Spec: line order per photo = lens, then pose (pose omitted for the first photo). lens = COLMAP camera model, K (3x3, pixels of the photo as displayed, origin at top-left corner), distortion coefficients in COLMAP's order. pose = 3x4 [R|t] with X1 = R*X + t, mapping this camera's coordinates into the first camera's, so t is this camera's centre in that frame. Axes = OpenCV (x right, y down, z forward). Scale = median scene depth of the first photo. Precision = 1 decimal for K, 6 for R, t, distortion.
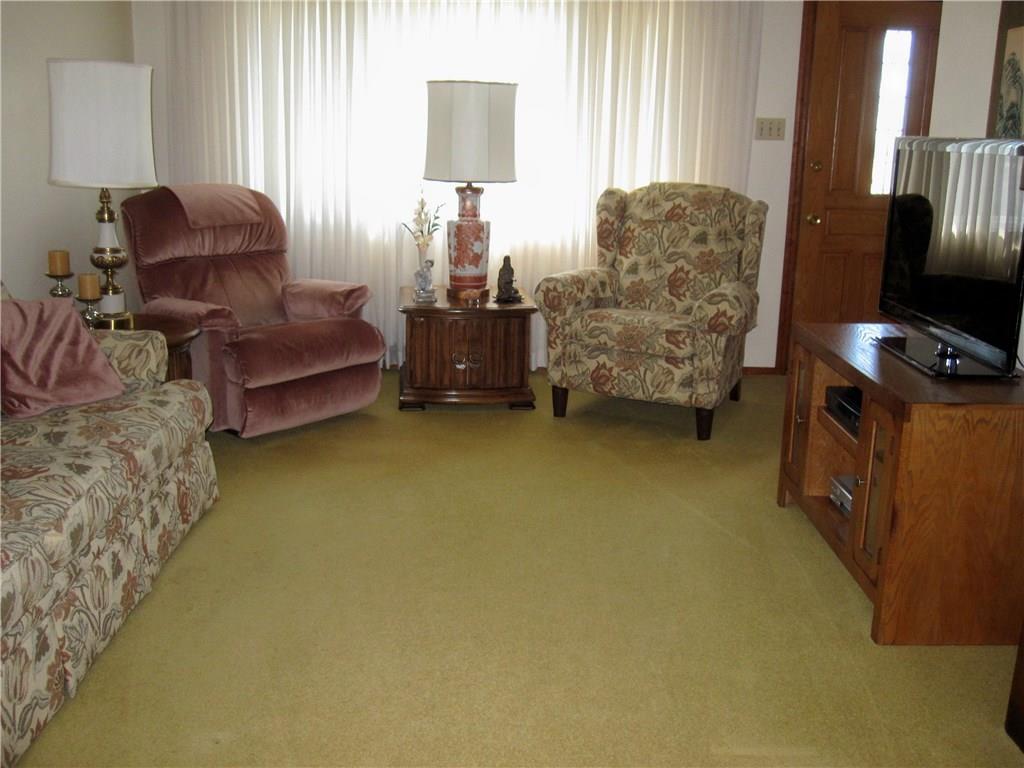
lens RADIAL K [[1008.3, 0, 520.6], [0, 1008.3, 386.5], [0, 0, 1]] dist [-0.069223, 0.000000]
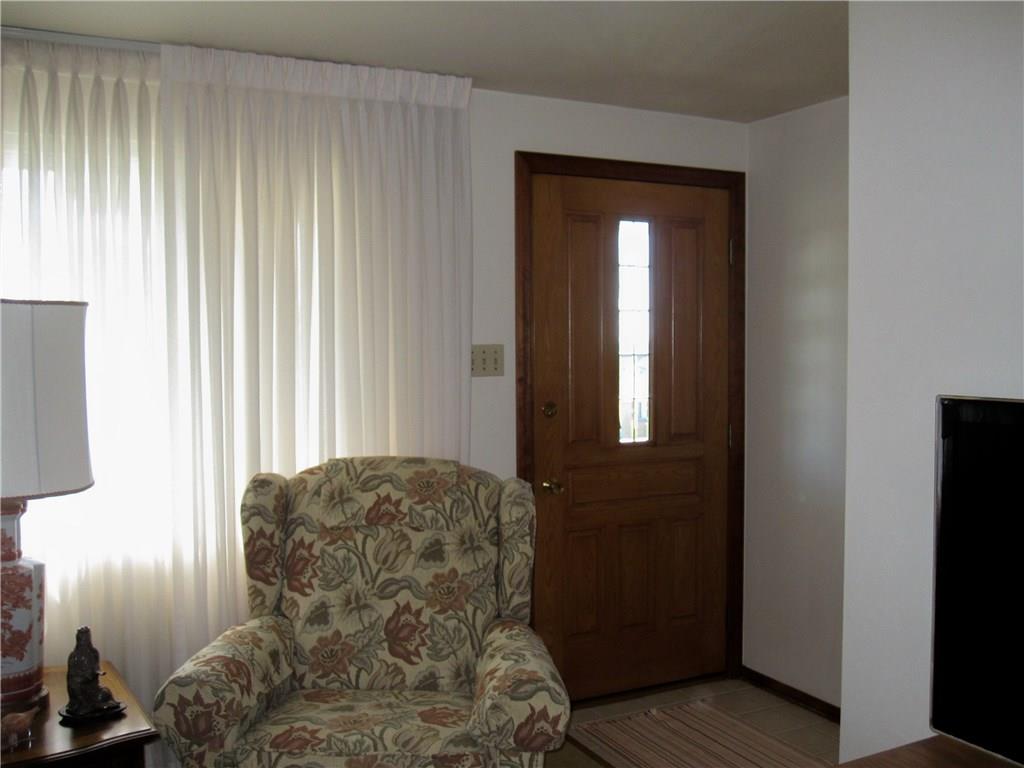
lens RADIAL K [[1008.3, 0, 520.5], [0, 1008.3, 391.8], [0, 0, 1]] dist [-0.069223, 0.000000]
pose [[0.895704, -0.048666, 0.441979, -0.031538], [0.134336, 0.977162, -0.164647, -0.136510], [-0.423872, 0.206849, 0.881786, 0.441983]]
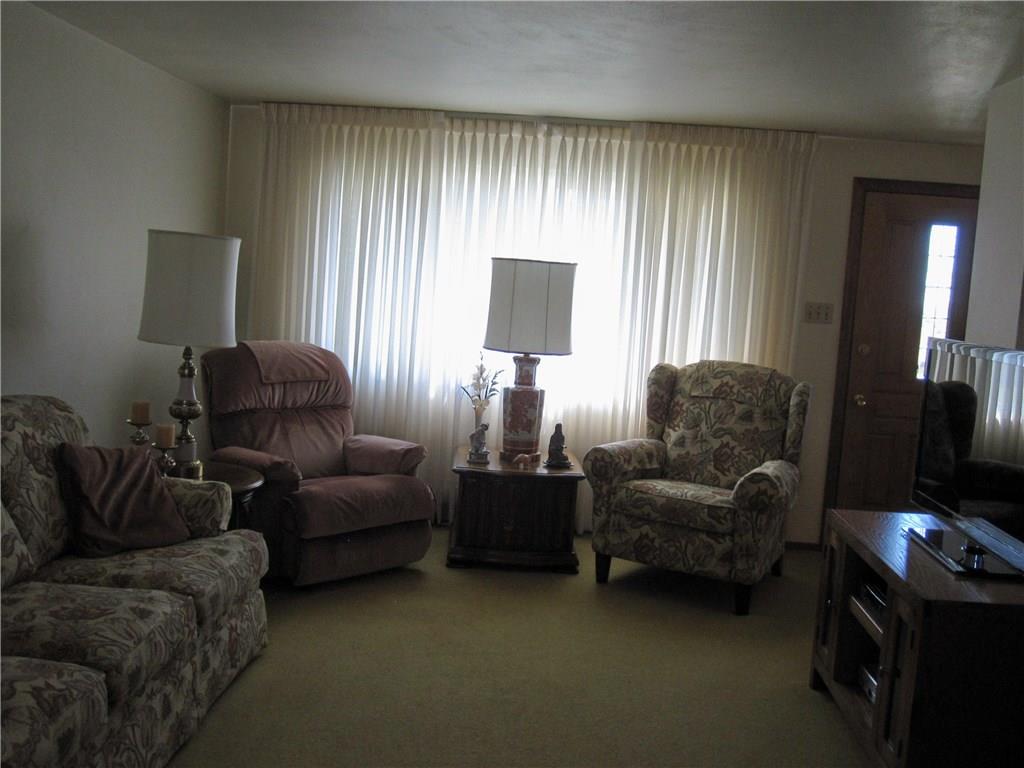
lens RADIAL K [[1008.3, 0, 519.1], [0, 1008.3, 387.2], [0, 0, 1]] dist [-0.069223, 0.000000]
pose [[0.996770, 0.050081, -0.062784, 0.009287], [-0.058701, 0.987837, -0.143984, -0.014354], [0.054810, 0.147205, 0.987586, -0.040011]]
